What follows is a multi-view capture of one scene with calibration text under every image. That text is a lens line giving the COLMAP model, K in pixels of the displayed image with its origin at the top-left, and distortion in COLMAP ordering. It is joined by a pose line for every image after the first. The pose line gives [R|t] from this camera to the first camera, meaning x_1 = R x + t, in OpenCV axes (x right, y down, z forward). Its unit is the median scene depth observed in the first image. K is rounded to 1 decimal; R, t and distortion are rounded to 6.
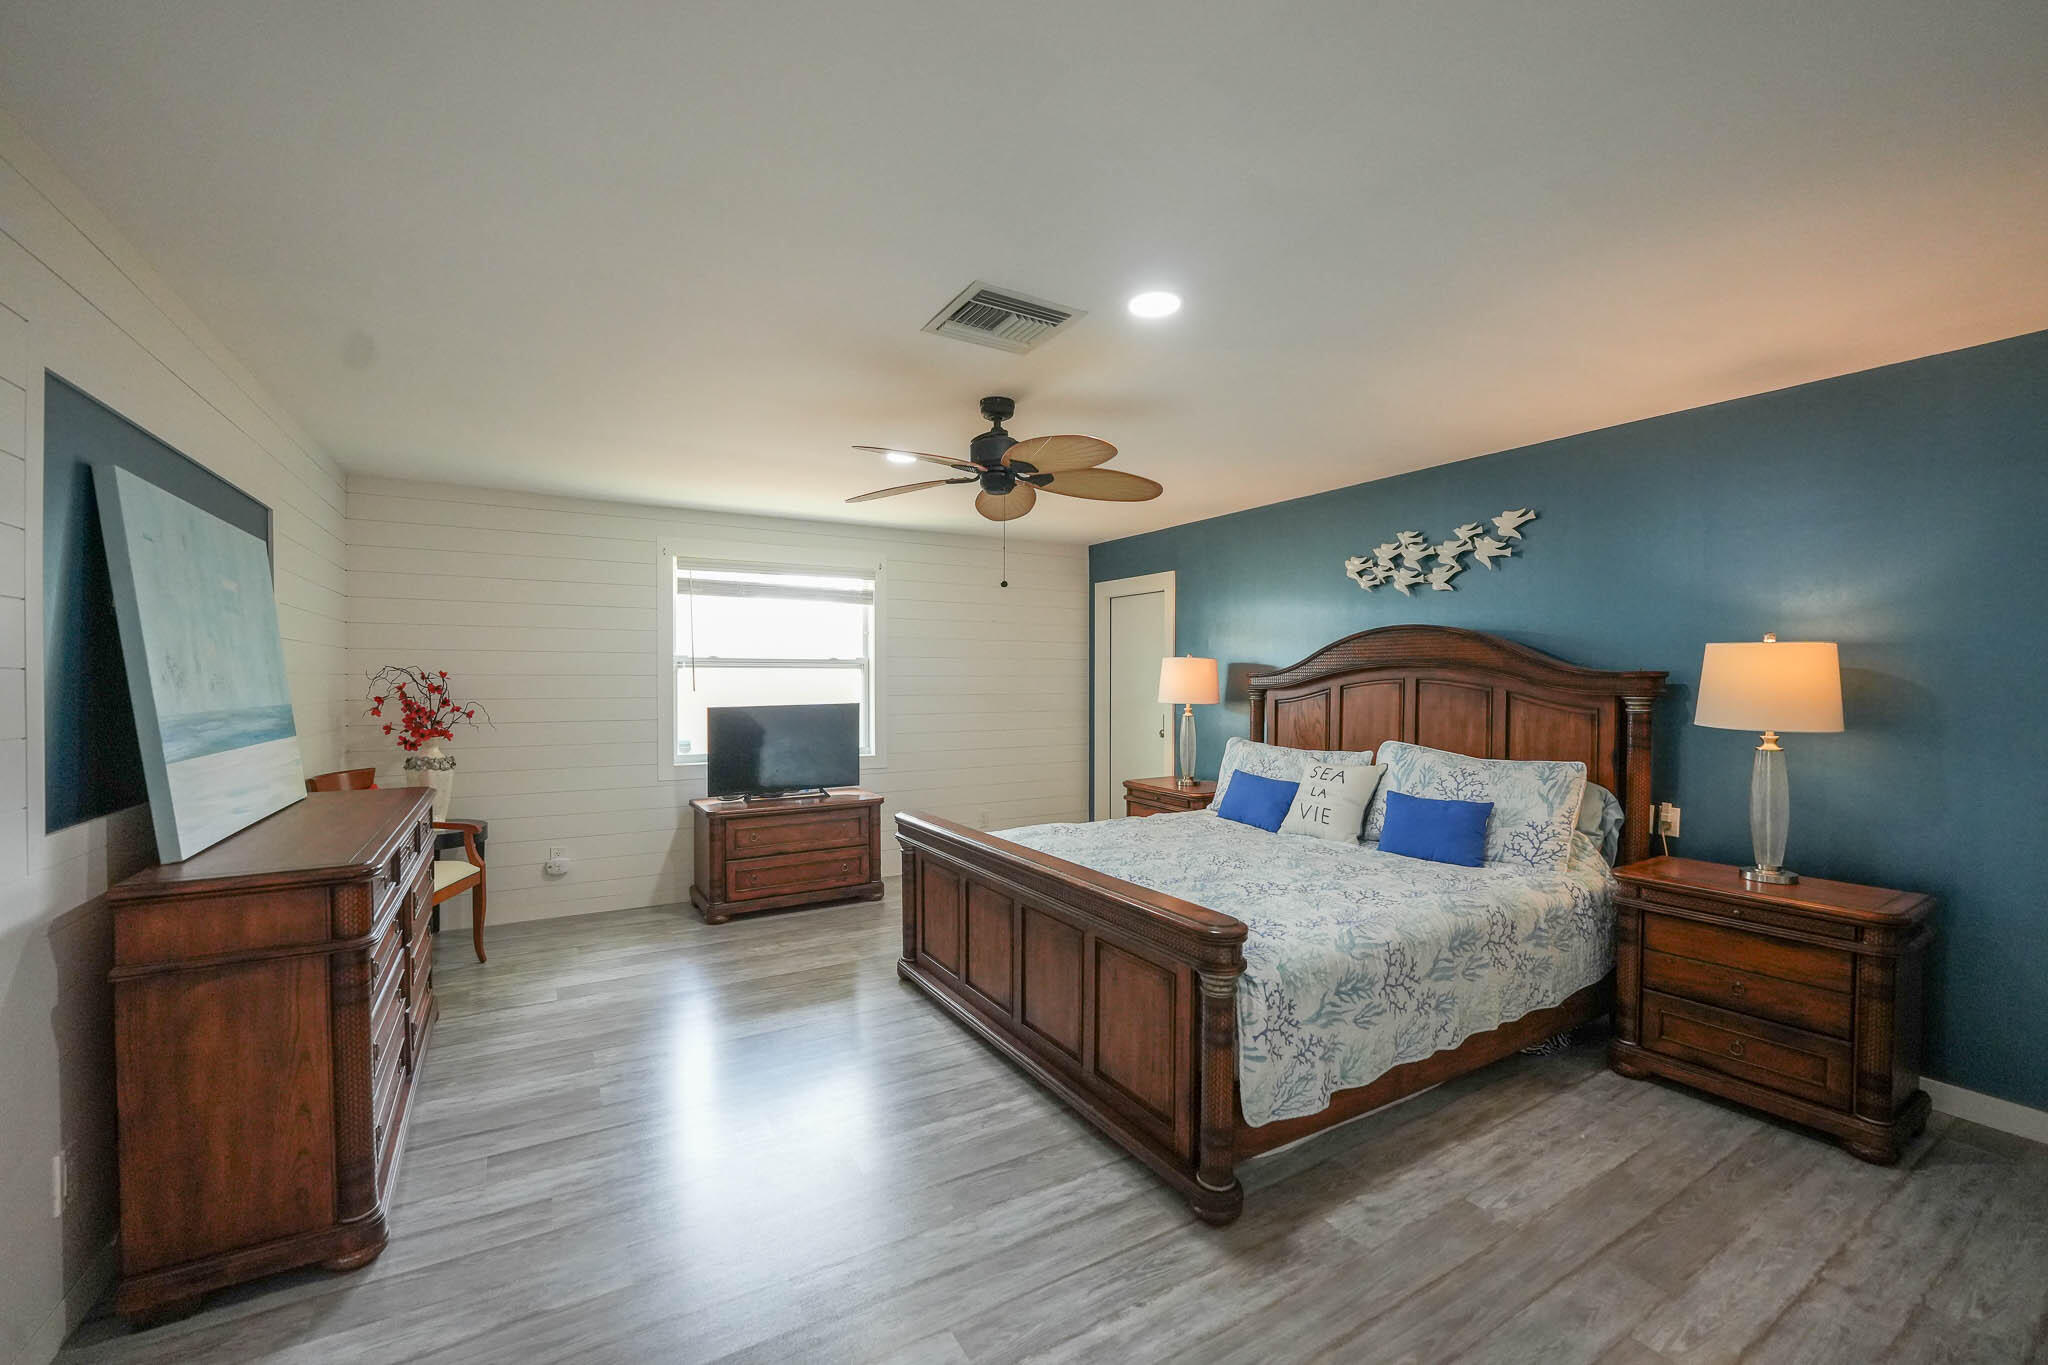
lens RADIAL K [[829.7, 0, 1022.6], [0, 829.7, 683.5], [0, 0, 1]] dist [-0.028794, 0.003999]
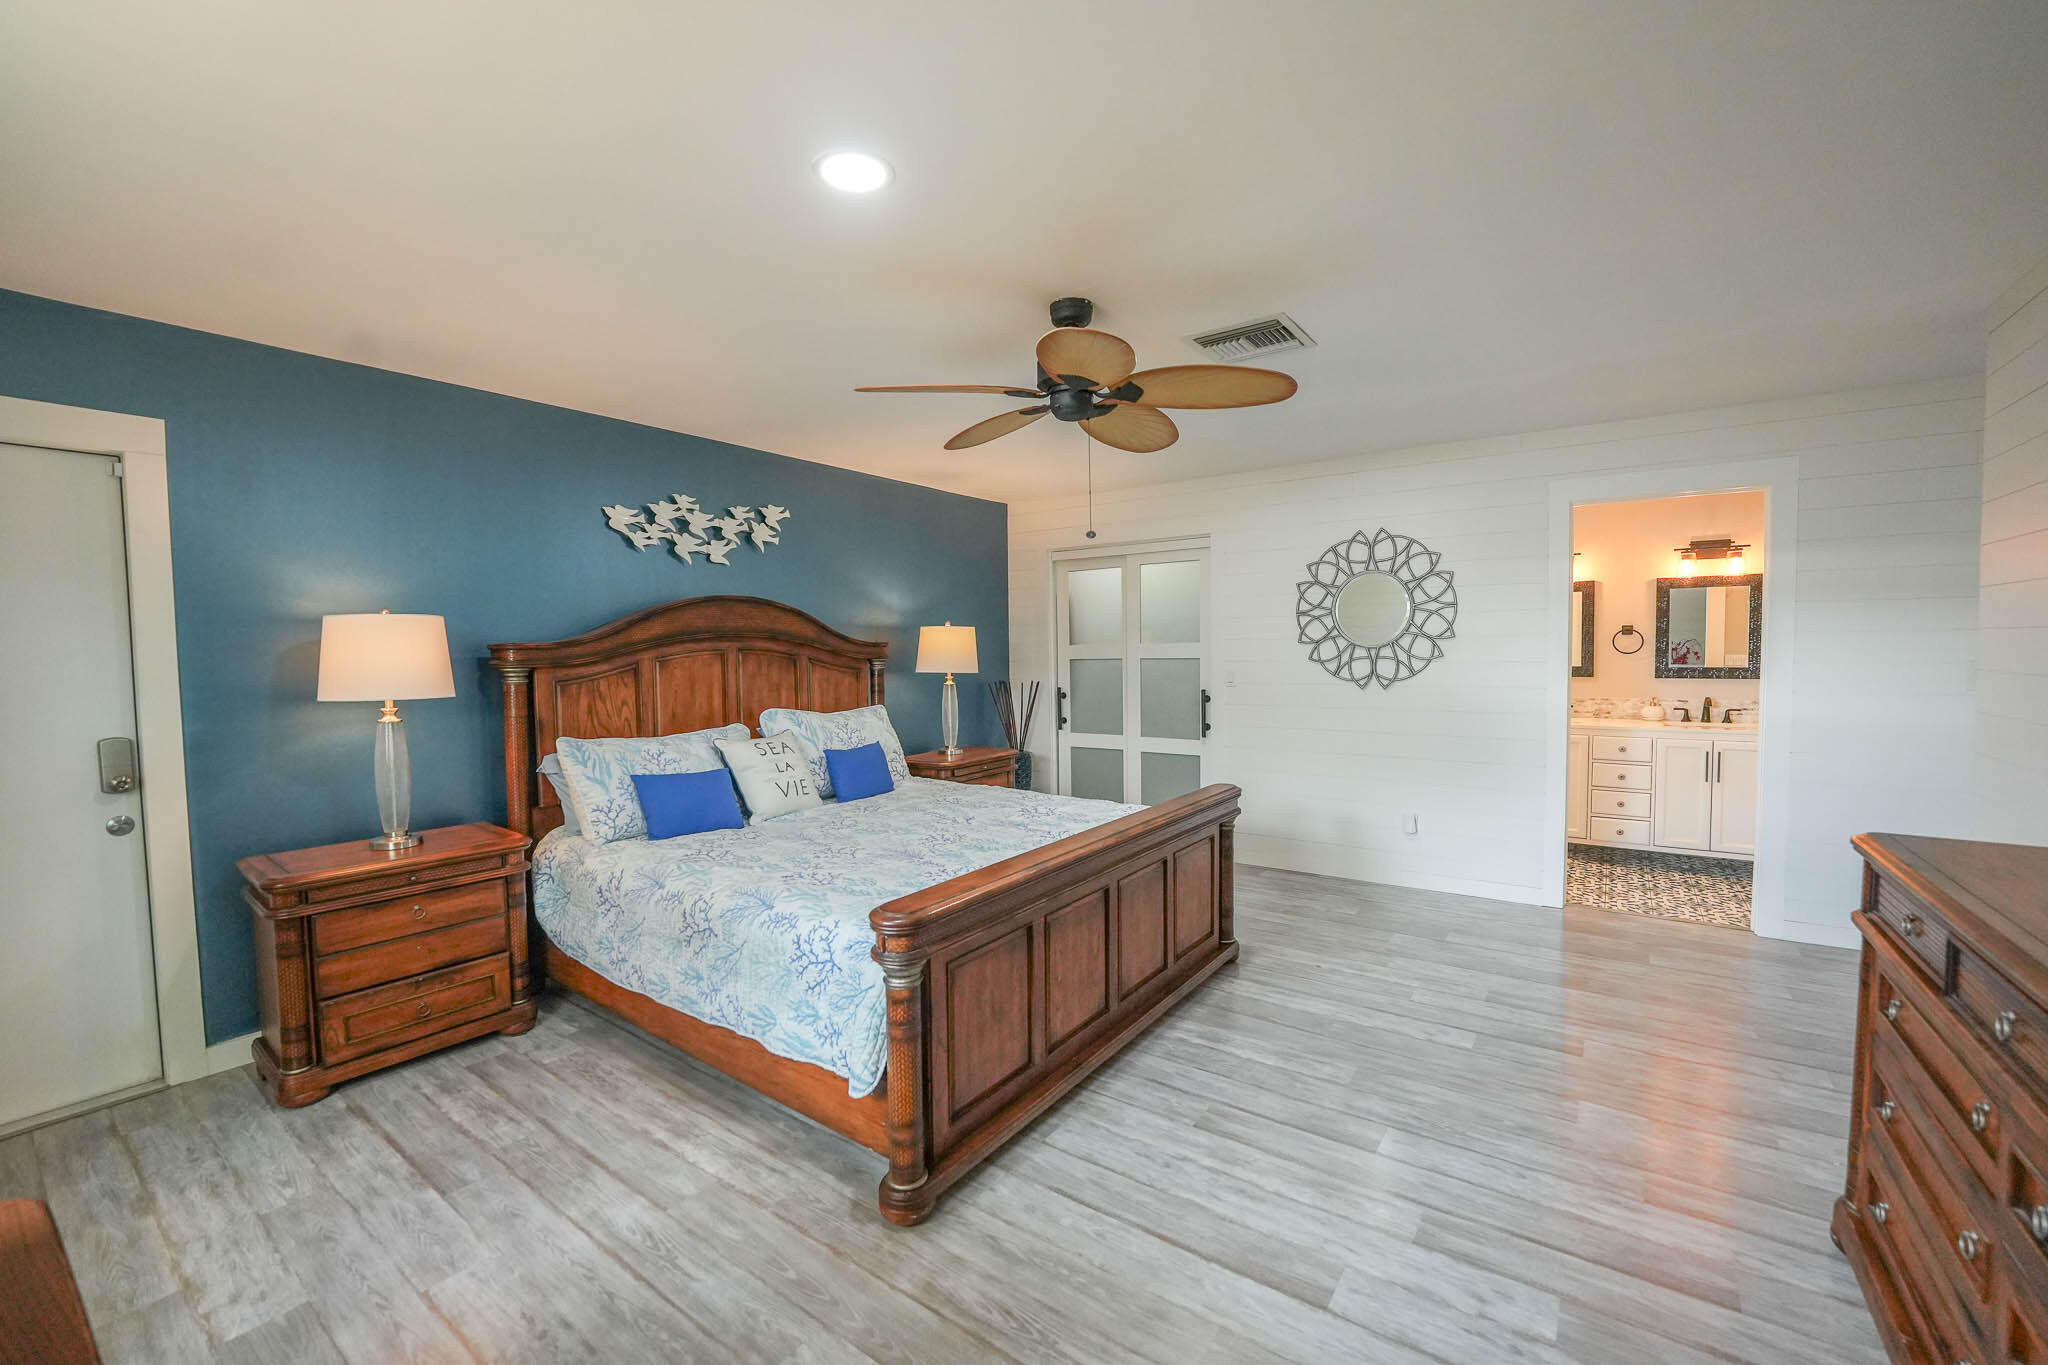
lens RADIAL K [[829.7, 0, 1031.4], [0, 829.7, 681.3], [0, 0, 1]] dist [-0.028794, 0.003999]
pose [[-0.405104, -0.035076, 0.913598, -0.607017], [0.018086, 0.998761, 0.046365, -0.006621], [-0.914092, 0.035306, -0.403967, 1.081811]]
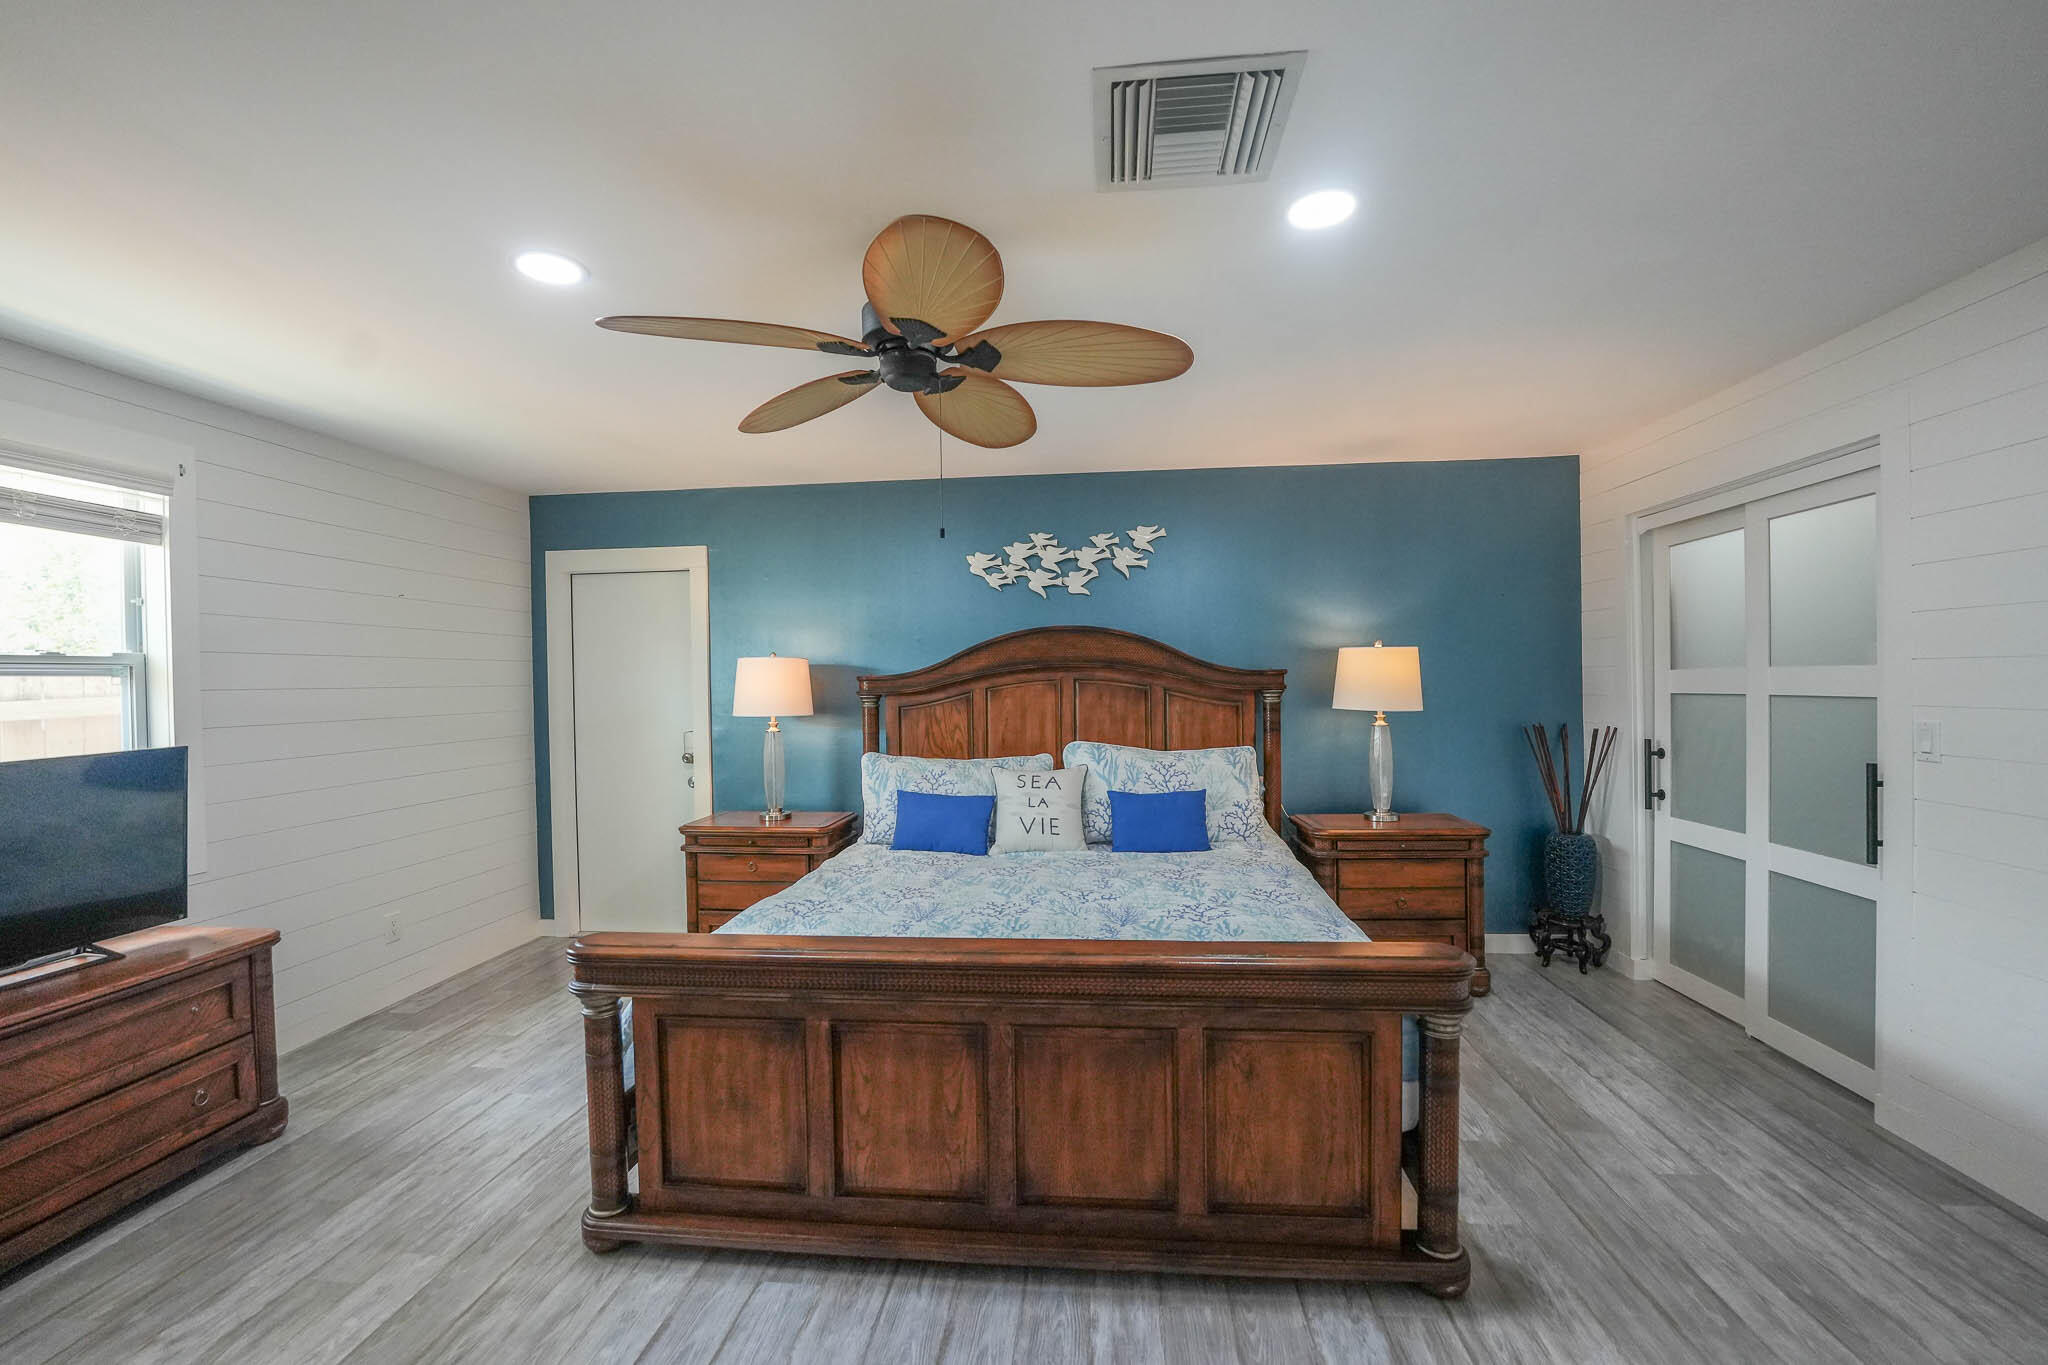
lens RADIAL K [[829.7, 0, 1025.4], [0, 829.7, 685.0], [0, 0, 1]] dist [-0.028794, 0.003999]
pose [[0.593433, -0.016227, 0.804720, -0.379924], [0.022804, 0.999734, 0.003343, -0.003137], [-0.804560, 0.016367, 0.593646, 0.441265]]
